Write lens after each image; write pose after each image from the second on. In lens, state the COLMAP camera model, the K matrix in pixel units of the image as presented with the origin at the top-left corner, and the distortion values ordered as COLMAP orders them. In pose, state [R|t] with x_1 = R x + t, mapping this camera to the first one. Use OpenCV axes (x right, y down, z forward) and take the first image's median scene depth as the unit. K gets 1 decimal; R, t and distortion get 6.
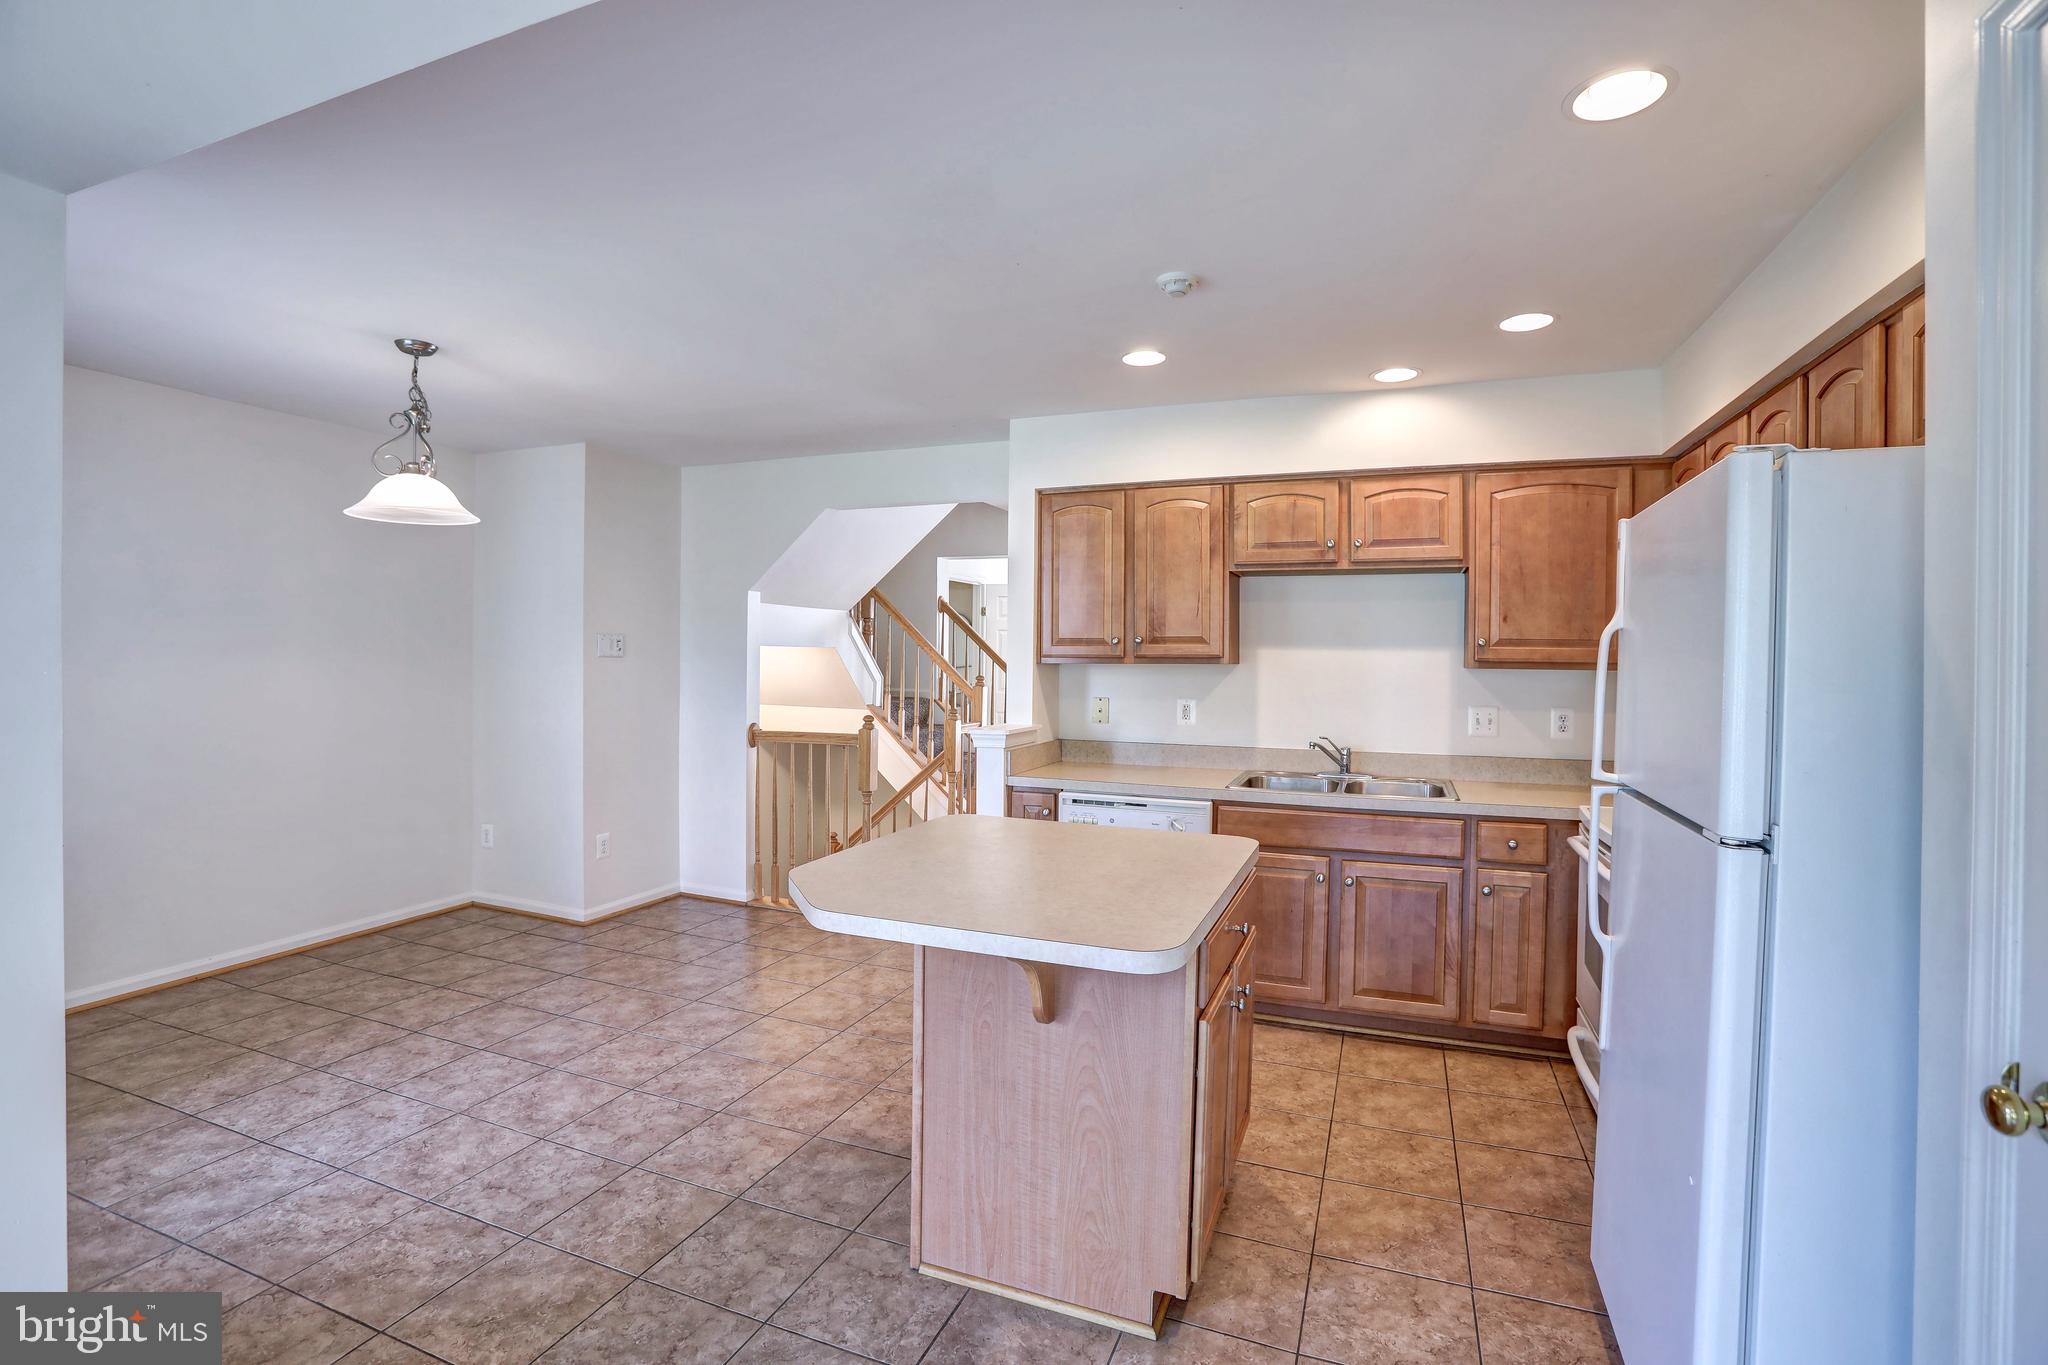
lens RADIAL K [[969.6, 0, 1038.2], [0, 969.6, 672.9], [0, 0, 1]] dist [-0.073737, 0.027379]
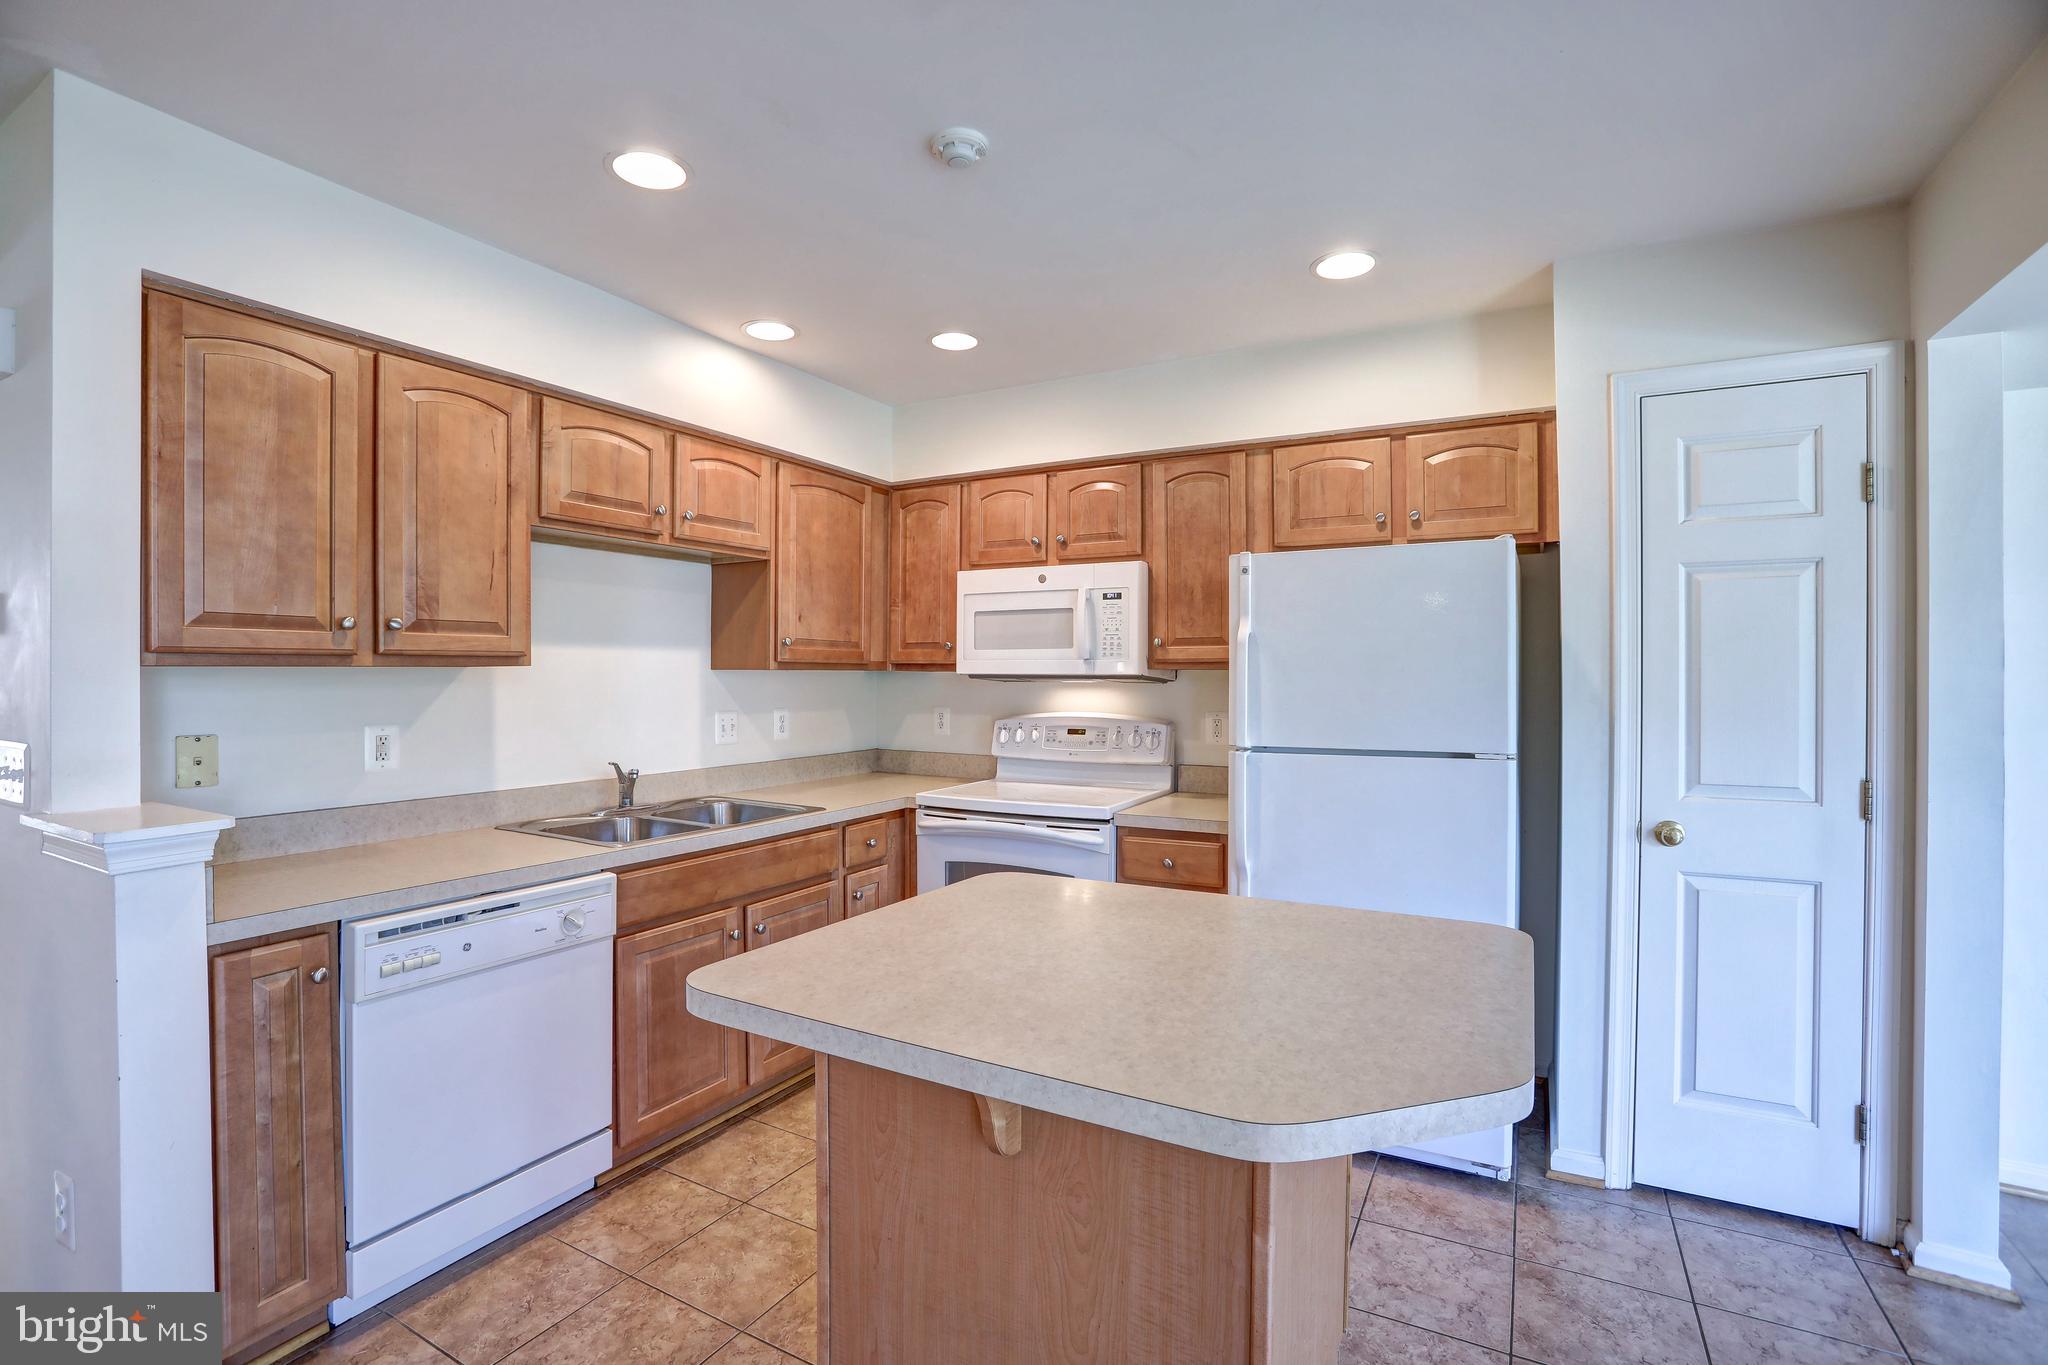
lens RADIAL K [[969.6, 0, 1038.2], [0, 969.6, 672.9], [0, 0, 1]] dist [-0.073737, 0.027379]
pose [[0.090023, -0.008376, 0.995904, -0.439058], [0.013463, 0.999883, 0.007192, -0.004593], [-0.995849, 0.012761, 0.090125, 0.633498]]
